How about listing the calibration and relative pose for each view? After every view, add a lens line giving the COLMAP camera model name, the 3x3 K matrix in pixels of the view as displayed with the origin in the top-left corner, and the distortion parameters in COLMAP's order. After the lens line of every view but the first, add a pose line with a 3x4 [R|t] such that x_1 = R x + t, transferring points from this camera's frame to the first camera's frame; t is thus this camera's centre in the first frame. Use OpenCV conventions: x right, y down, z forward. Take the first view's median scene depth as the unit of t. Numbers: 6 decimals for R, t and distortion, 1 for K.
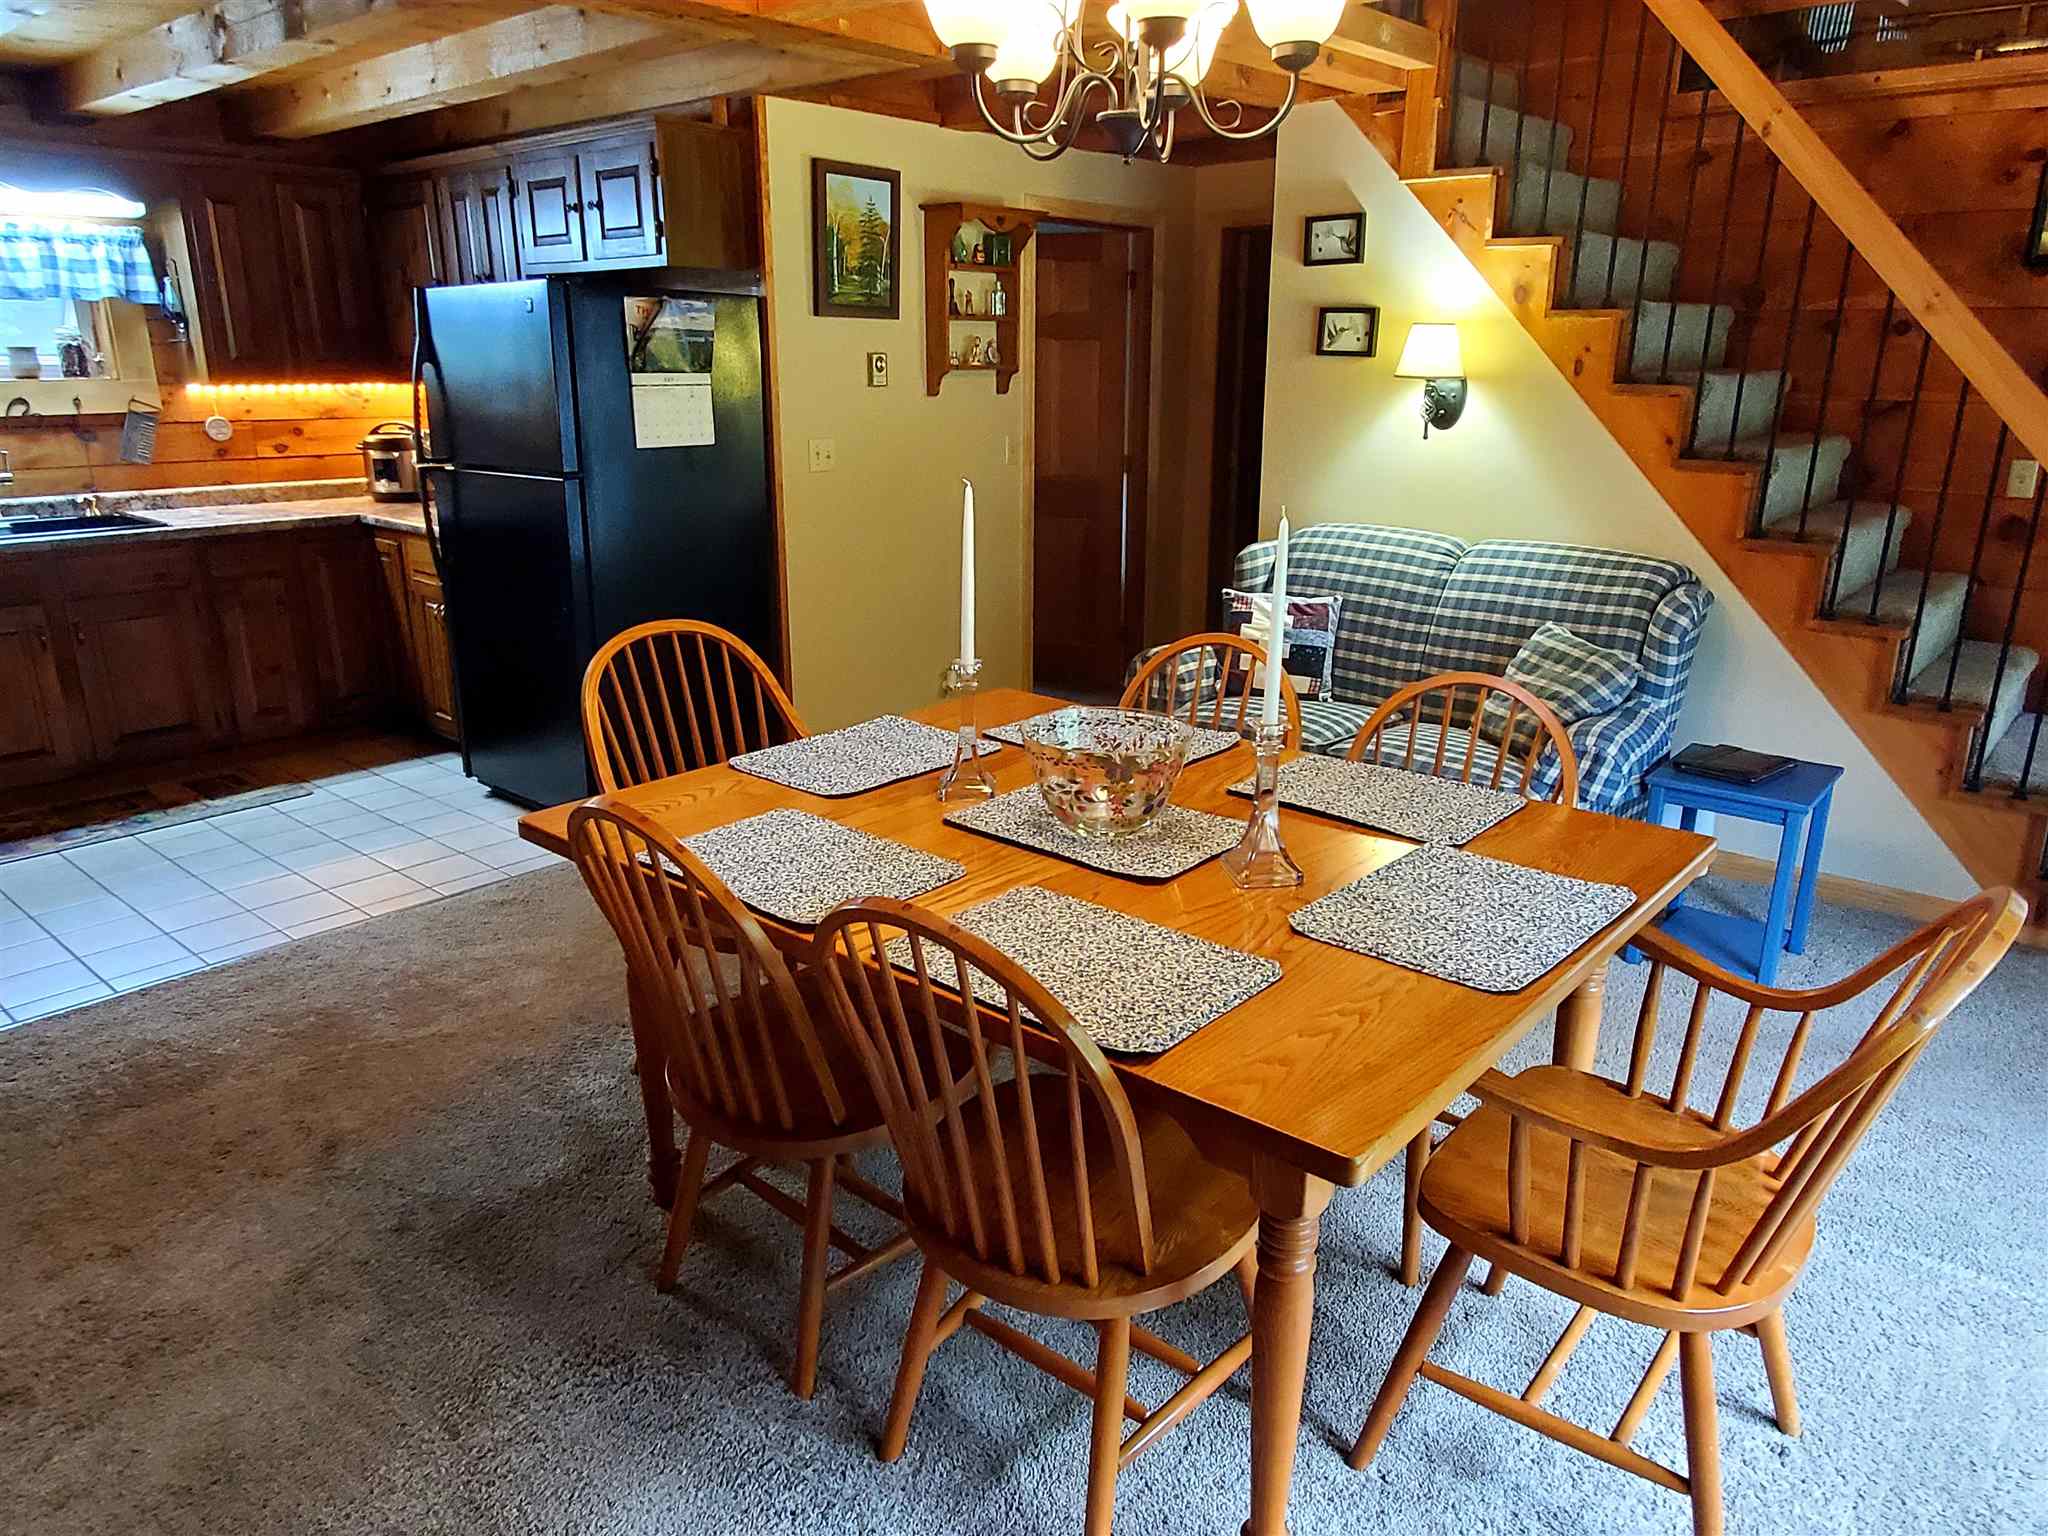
lens RADIAL K [[1350.3, 0, 1027.2], [0, 1350.3, 781.4], [0, 0, 1]] dist [0.001820, -0.005244]
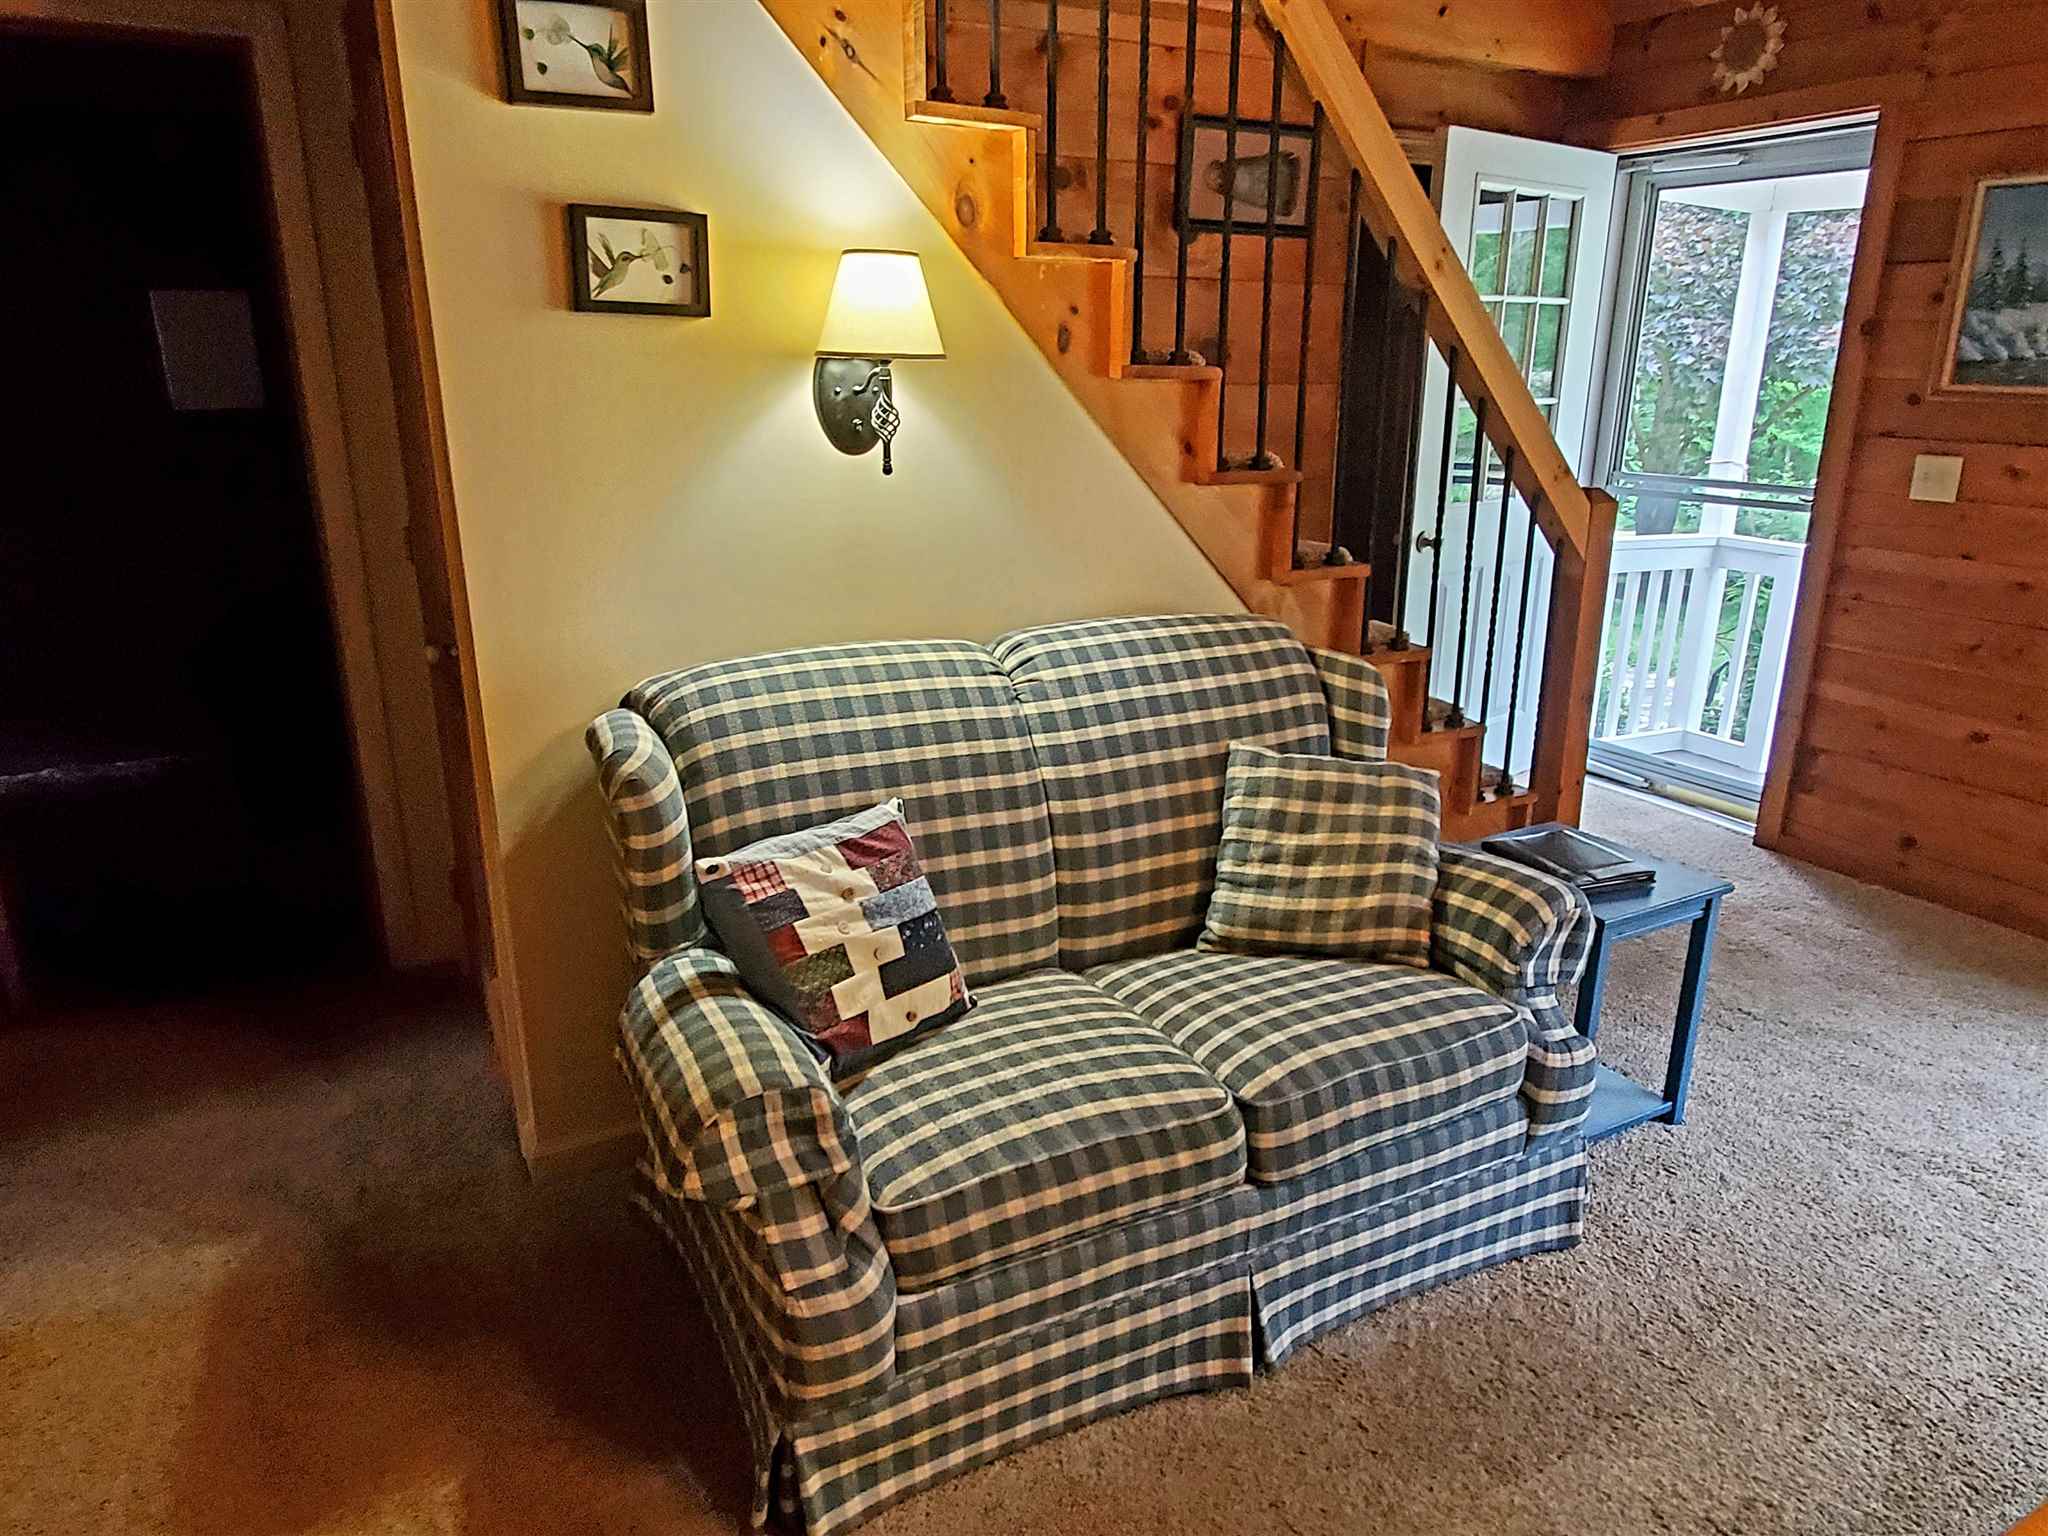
lens RADIAL K [[1350.6, 0, 1008.5], [0, 1350.6, 773.8], [0, 0, 1]] dist [0.002087, -0.005321]
pose [[0.313955, -0.285152, 0.905605, -0.235832], [0.283317, 0.938513, 0.197294, -0.267446], [-0.906181, 0.194632, 0.375439, 0.892154]]
